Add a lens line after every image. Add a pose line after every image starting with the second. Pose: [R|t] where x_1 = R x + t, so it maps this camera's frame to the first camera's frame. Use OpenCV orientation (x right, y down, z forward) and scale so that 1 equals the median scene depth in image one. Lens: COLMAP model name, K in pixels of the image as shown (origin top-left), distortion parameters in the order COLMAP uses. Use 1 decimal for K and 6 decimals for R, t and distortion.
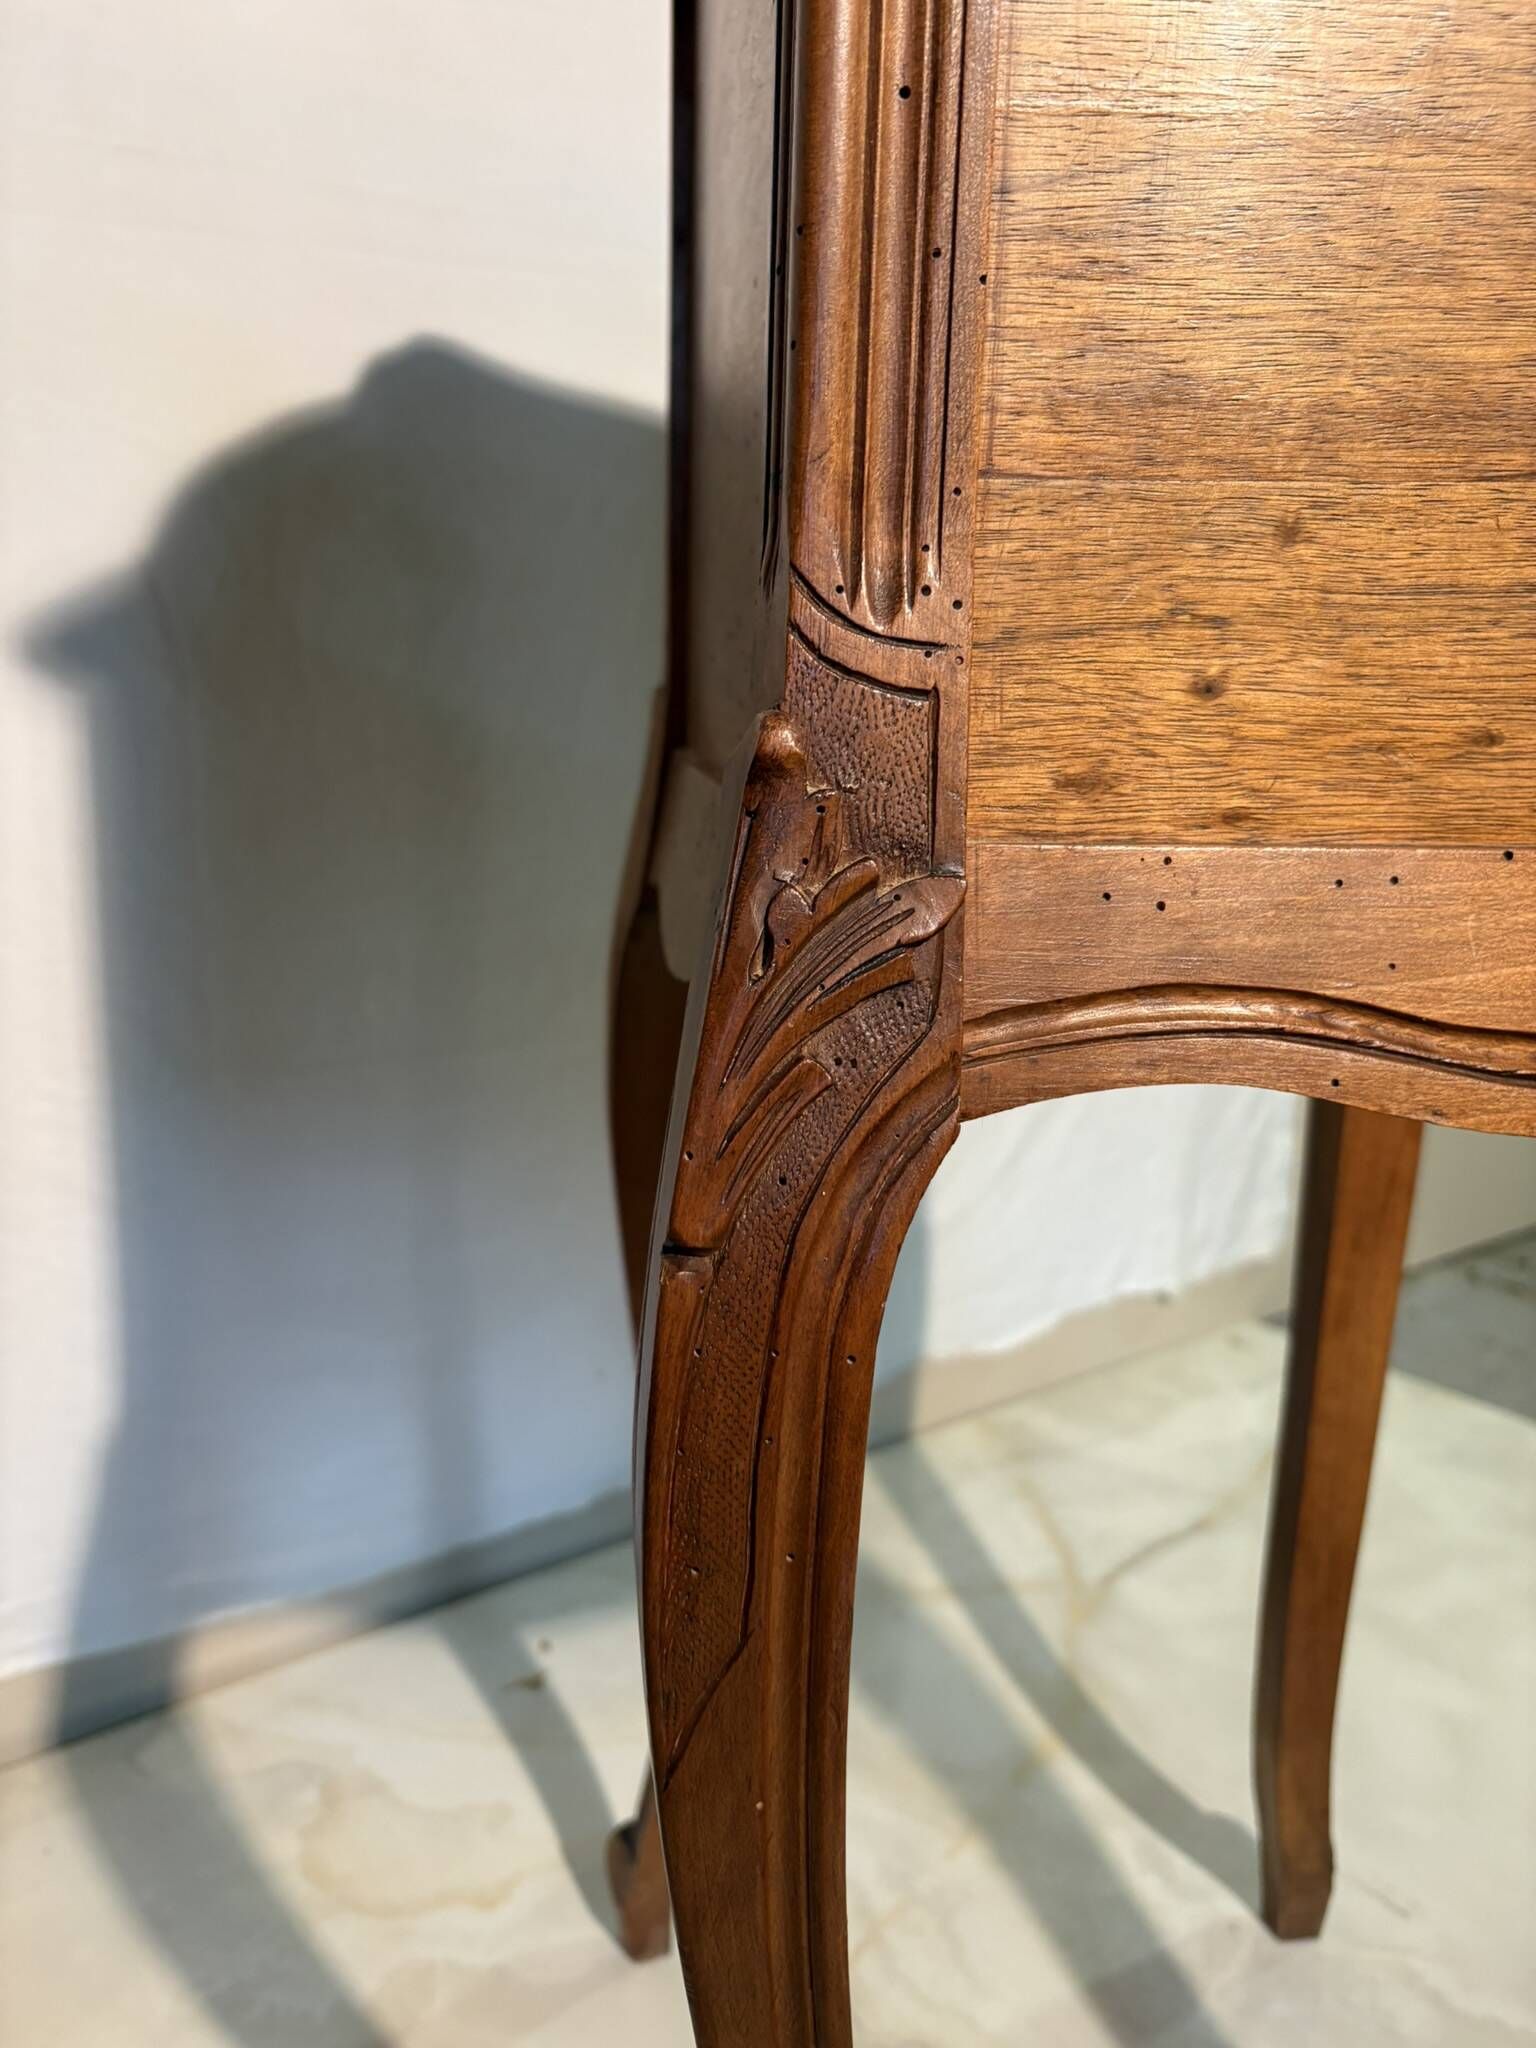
lens RADIAL K [[1576.1, 0, 767.2], [0, 1576.1, 1027.0], [0, 0, 1]] dist [-0.000216, 0.003729]
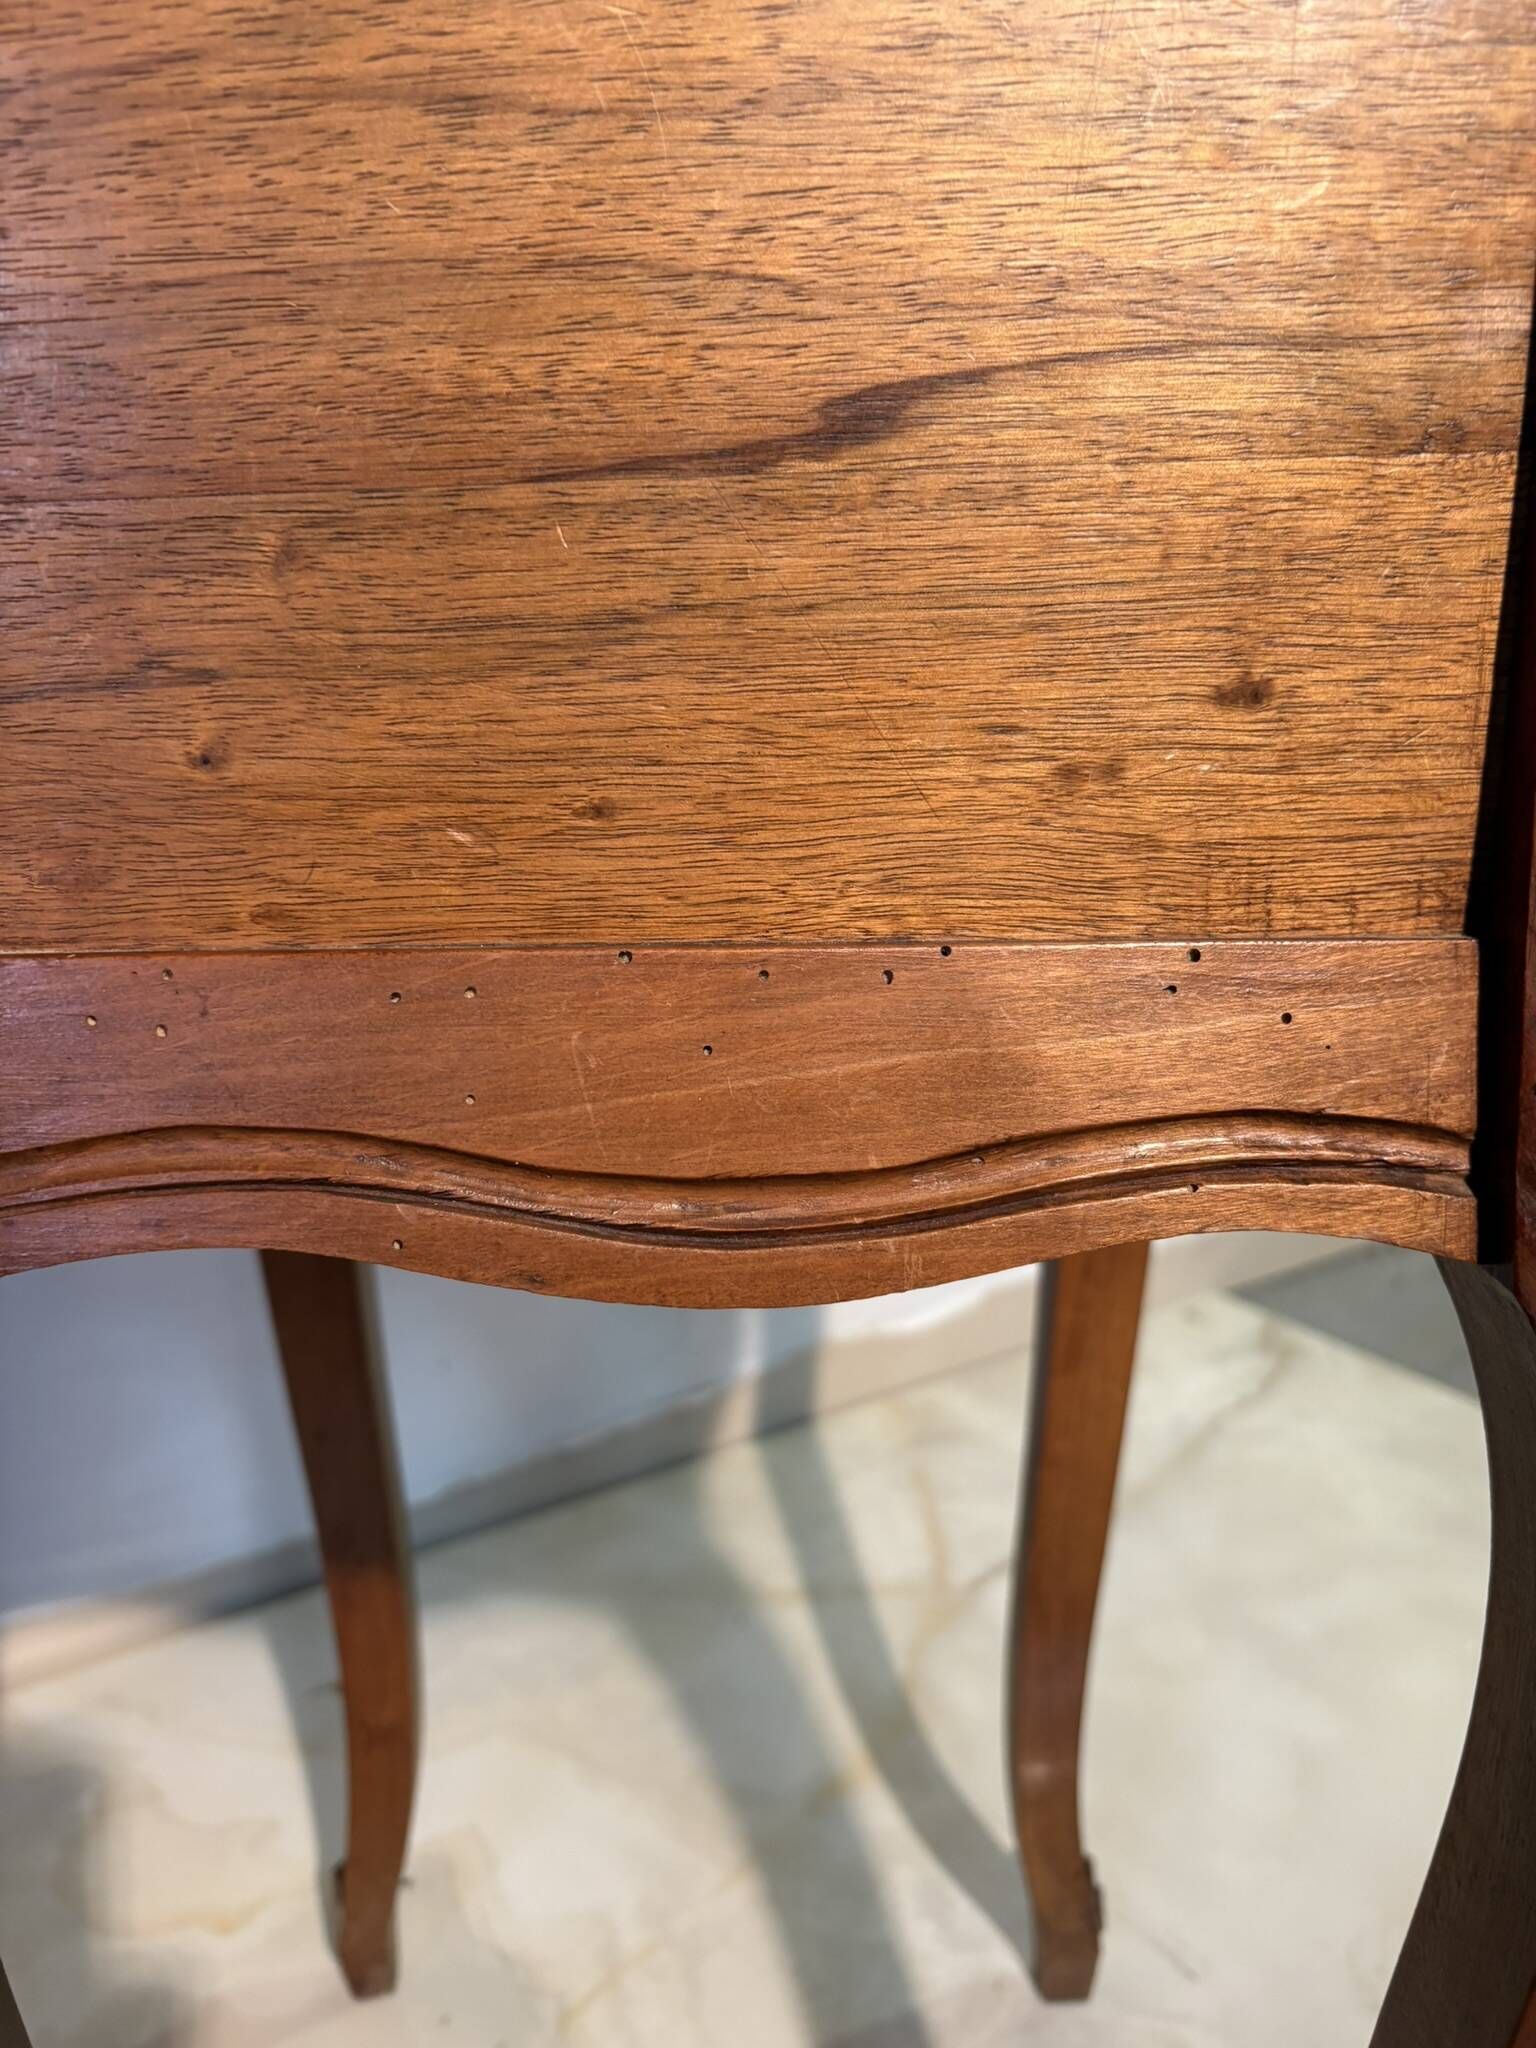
lens RADIAL K [[1567.6, 0, 768.0], [0, 1567.6, 1024.0], [0, 0, 1]] dist [0.019372, -0.038864]
pose [[0.996353, -0.007976, -0.084958, 0.622544], [0.011960, 0.998847, 0.046483, -0.113069], [0.084489, -0.047329, 0.995300, 0.225000]]
